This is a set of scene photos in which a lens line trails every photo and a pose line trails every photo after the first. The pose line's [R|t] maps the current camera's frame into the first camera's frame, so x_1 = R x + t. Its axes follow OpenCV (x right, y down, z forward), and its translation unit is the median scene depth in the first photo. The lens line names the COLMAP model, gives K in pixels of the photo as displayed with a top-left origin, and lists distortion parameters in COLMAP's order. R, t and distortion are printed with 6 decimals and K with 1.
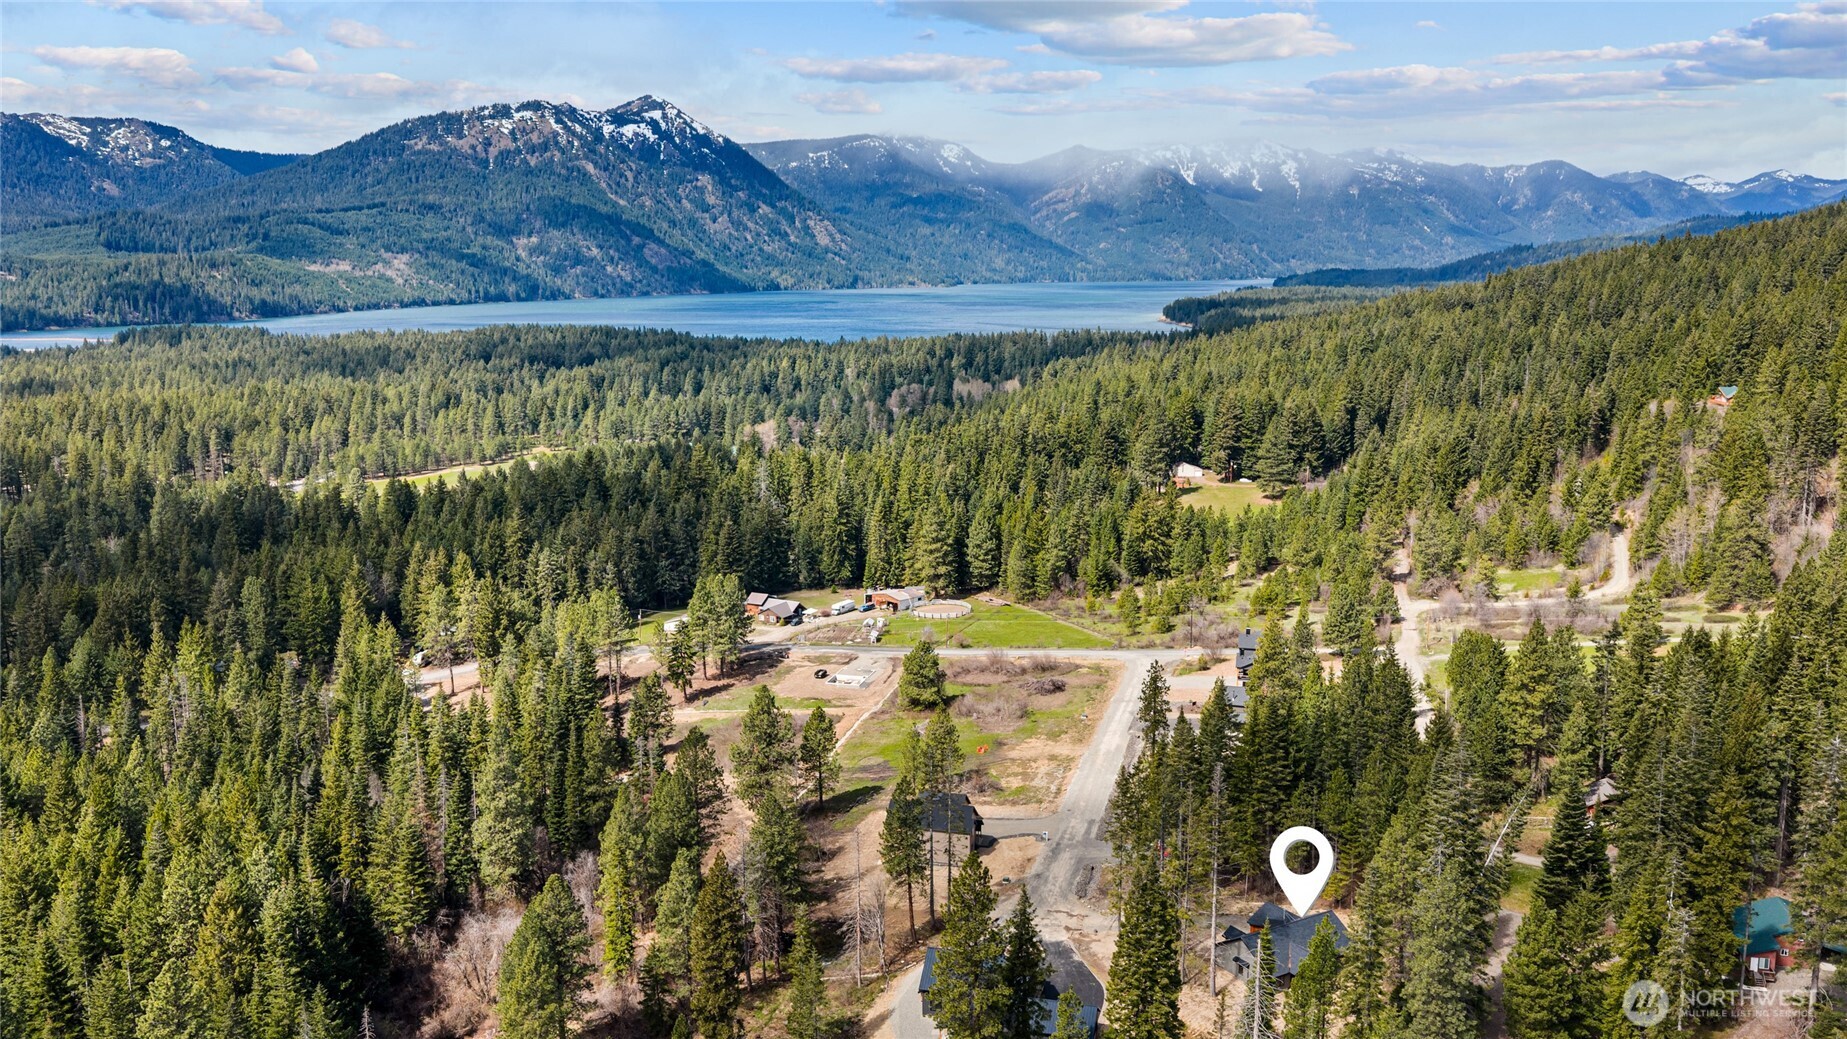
lens RADIAL K [[1601.1, 0, 934.5], [0, 1601.1, 524.5], [0, 0, 1]] dist [0.077381, -0.003180]
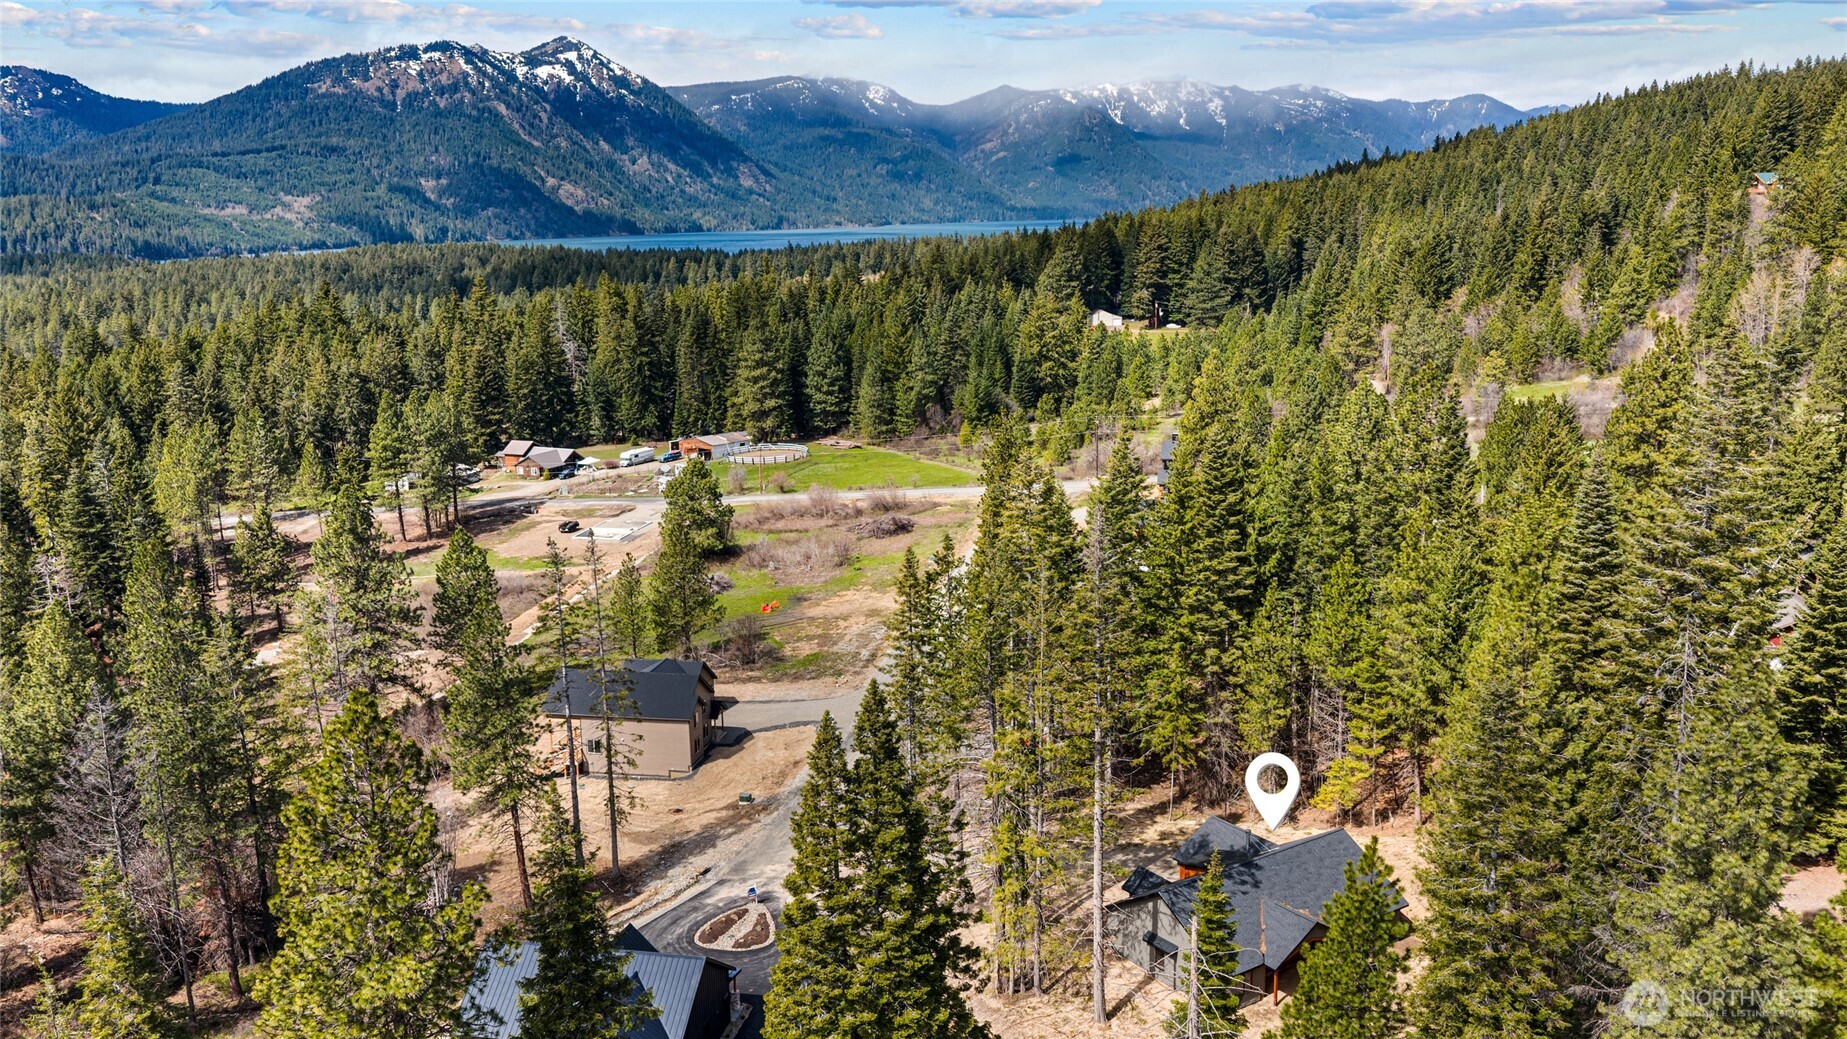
lens RADIAL K [[1601.1, 0, 927.5], [0, 1601.1, 515.3], [0, 0, 1]] dist [0.077381, -0.003180]
pose [[0.999017, -0.027983, 0.034372, 0.048146], [0.026998, 0.999221, 0.028793, 0.057429], [-0.035151, -0.027837, 0.998994, 0.235470]]
